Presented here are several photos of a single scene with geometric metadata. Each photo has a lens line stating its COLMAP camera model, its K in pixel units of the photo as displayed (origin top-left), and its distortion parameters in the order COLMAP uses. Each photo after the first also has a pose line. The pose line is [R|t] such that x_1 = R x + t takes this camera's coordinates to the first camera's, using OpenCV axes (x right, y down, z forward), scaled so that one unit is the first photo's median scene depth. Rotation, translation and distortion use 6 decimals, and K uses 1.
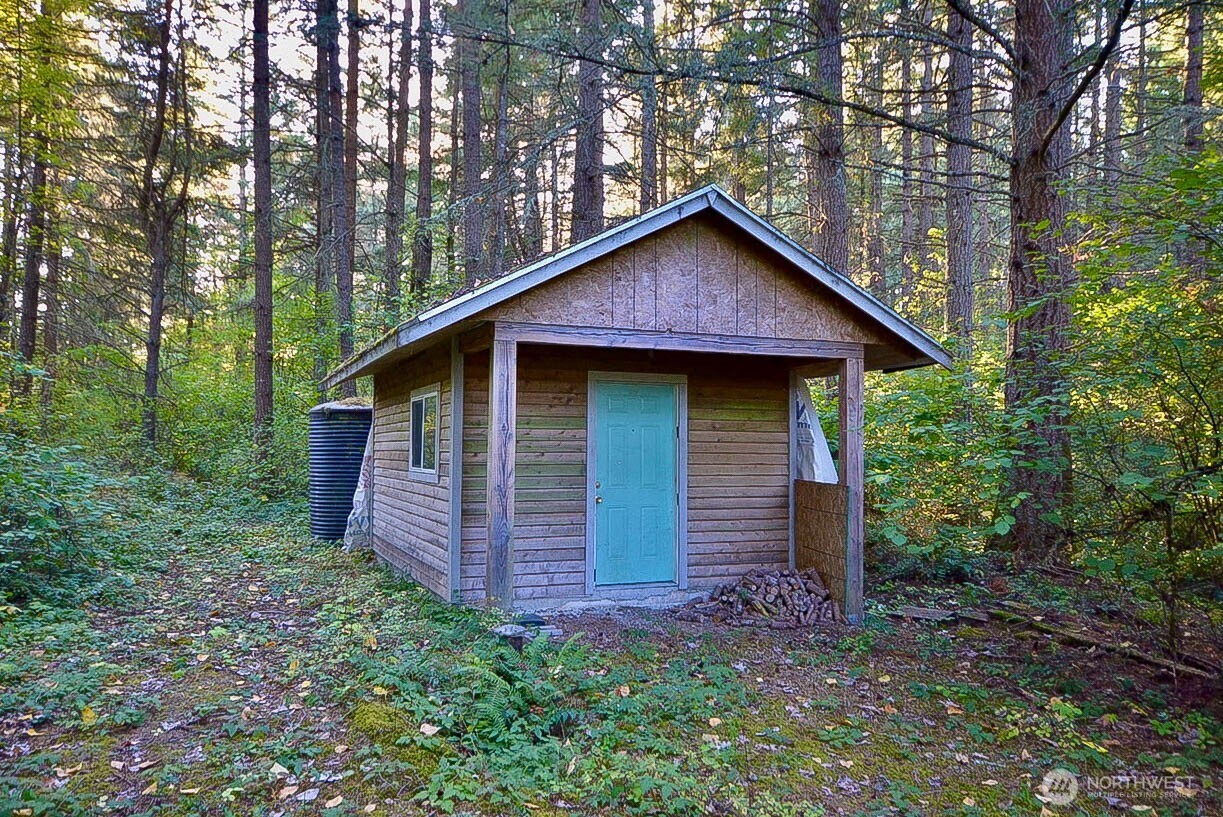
lens RADIAL K [[894.4, 0, 610.9], [0, 894.4, 408.5], [0, 0, 1]] dist [0.001013, 0.001341]
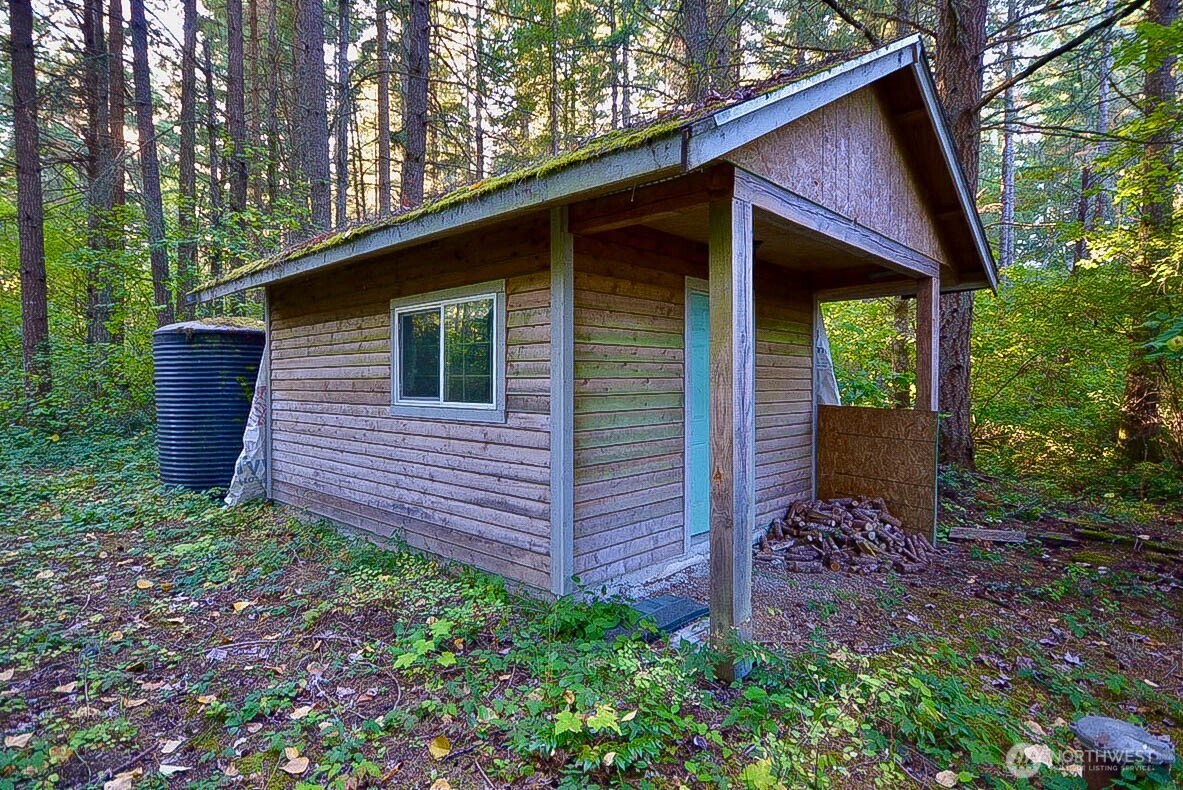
lens RADIAL K [[623.3, 0, 591.9], [0, 623.3, 391.6], [0, 0, 1]] dist [-0.015502, -0.001076]
pose [[0.915082, -0.014051, 0.403023, -0.310594], [-0.012052, 0.997994, 0.062158, 0.026142], [-0.403087, -0.061737, 0.913077, 0.497286]]
